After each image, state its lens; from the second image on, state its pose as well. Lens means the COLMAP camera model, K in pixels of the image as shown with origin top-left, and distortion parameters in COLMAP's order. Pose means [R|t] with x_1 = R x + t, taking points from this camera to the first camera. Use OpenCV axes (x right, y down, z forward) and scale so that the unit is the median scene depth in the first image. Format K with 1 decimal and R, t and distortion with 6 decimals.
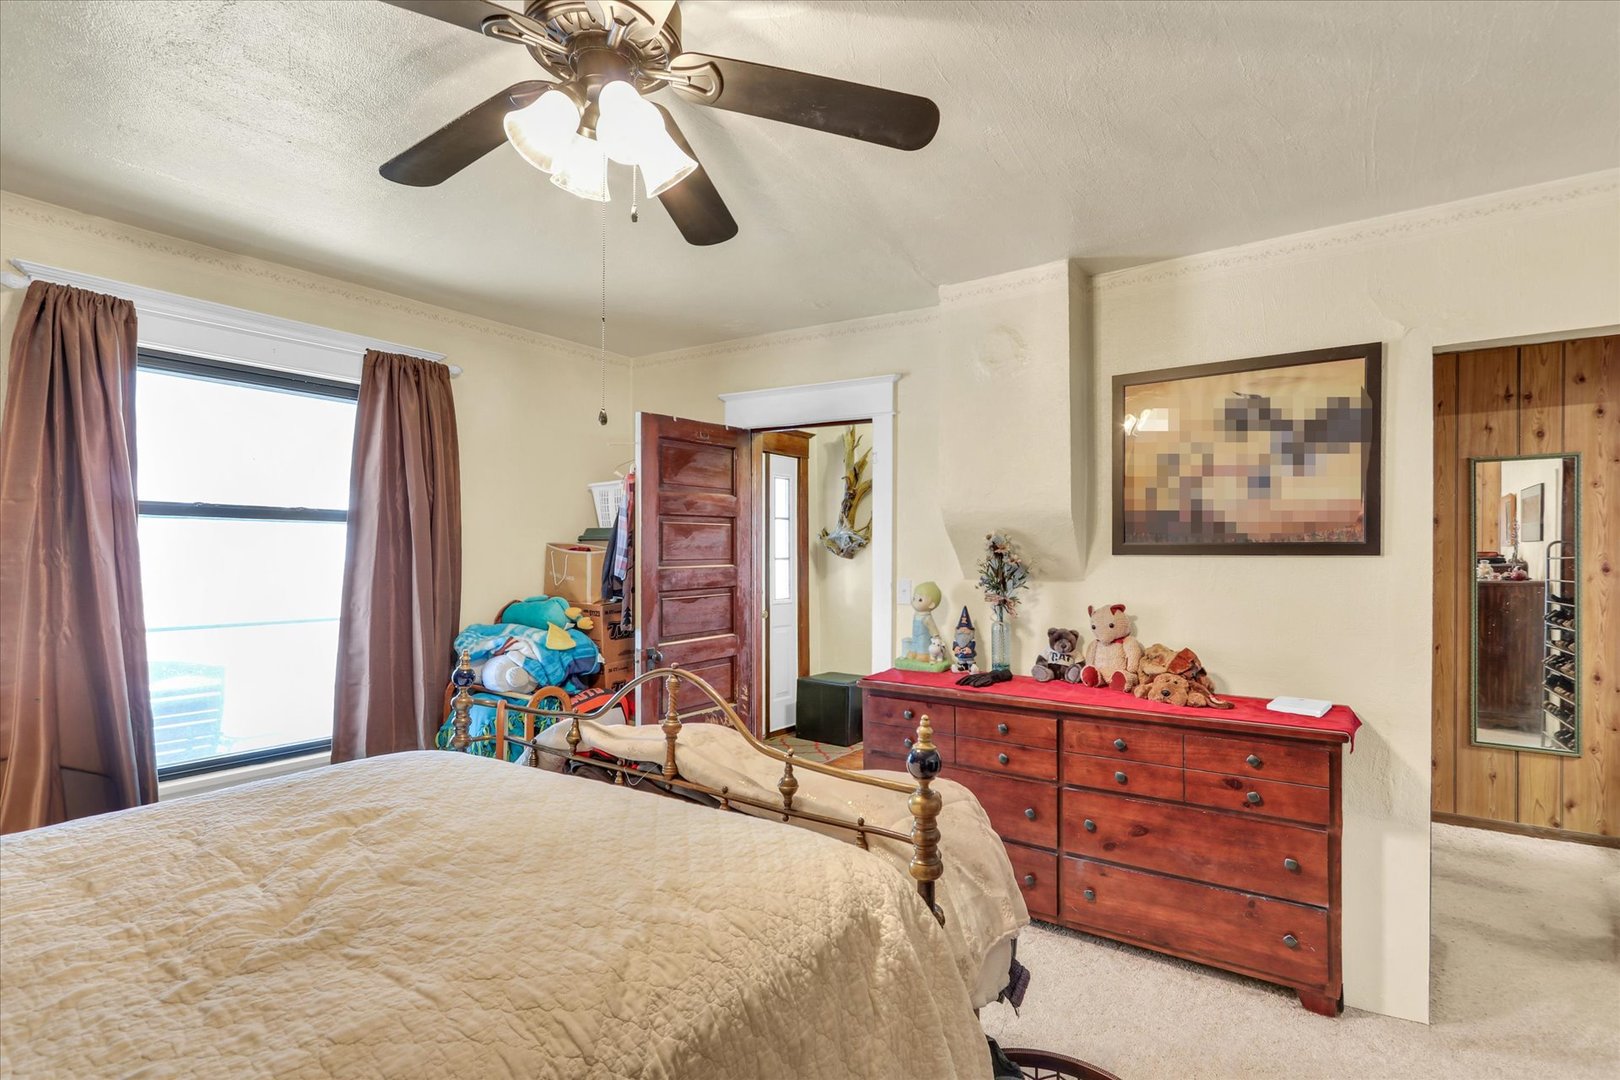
lens RADIAL K [[752.3, 0, 811.3], [0, 752.3, 555.8], [0, 0, 1]] dist [0.000733, 0.000005]
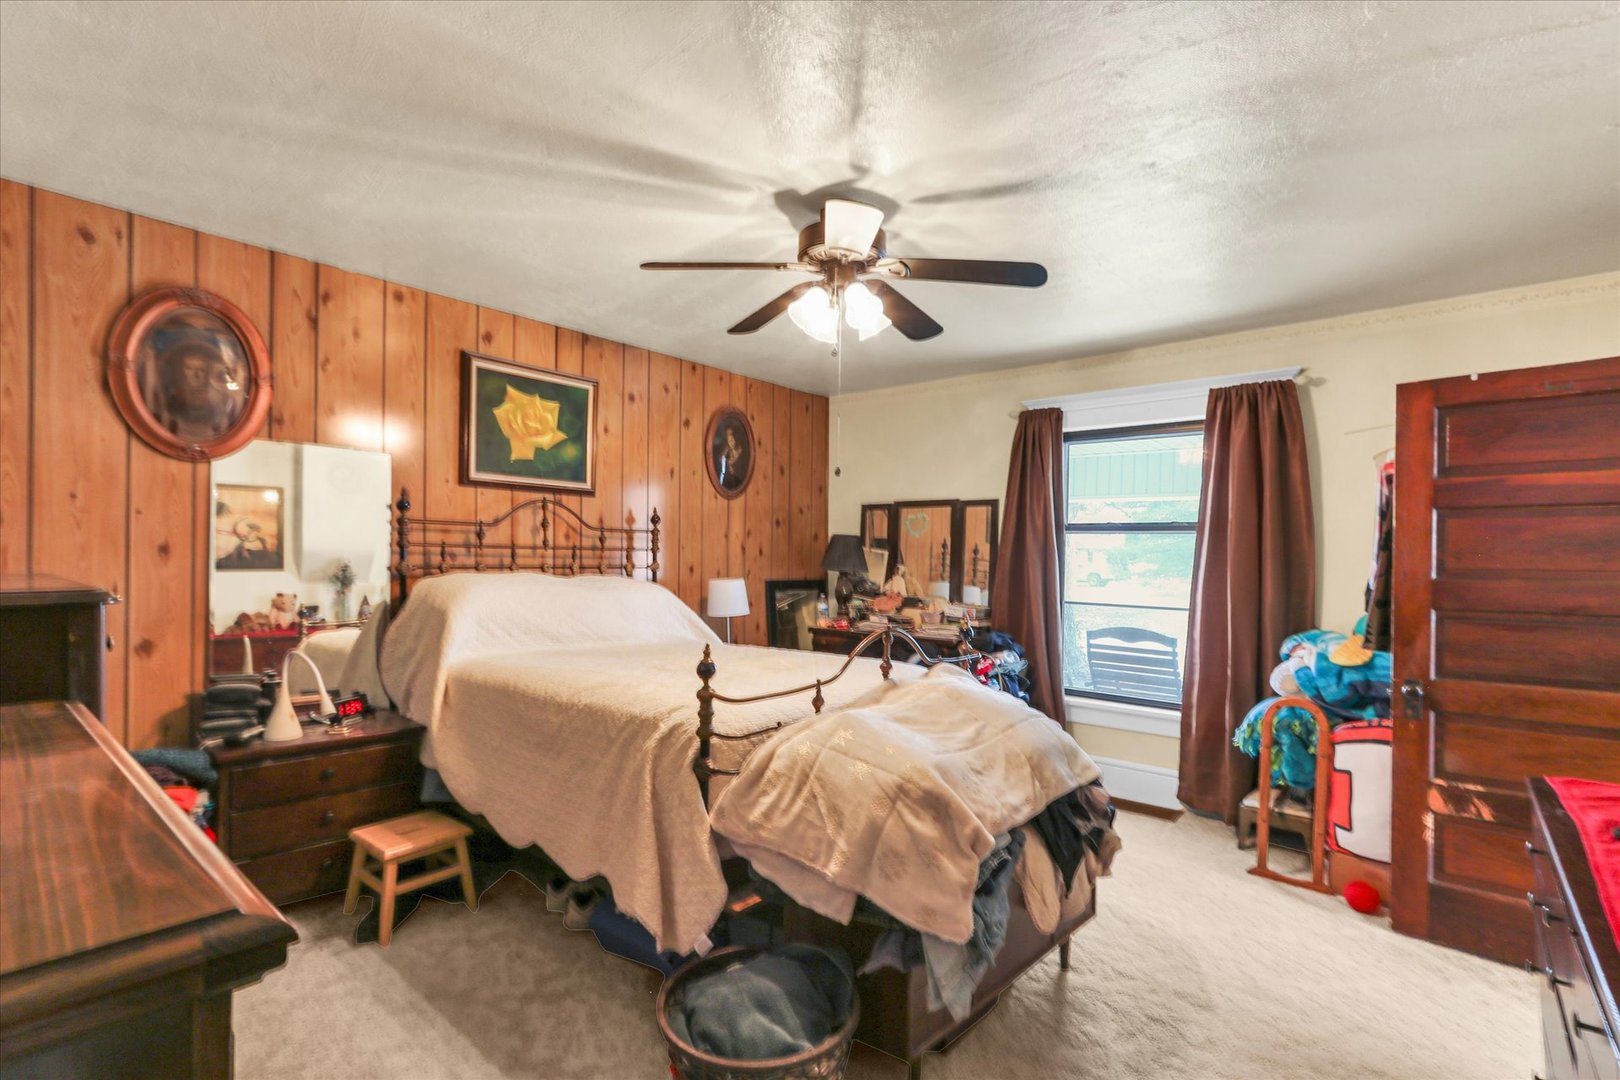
lens RADIAL K [[752.3, 0, 811.3], [0, 752.3, 555.8], [0, 0, 1]] dist [0.000733, 0.000005]
pose [[-0.082427, 0.002917, -0.996593, 0.676252], [-0.020176, 0.999786, 0.004595, 0.002155], [0.996393, 0.020486, -0.082351, 0.463145]]
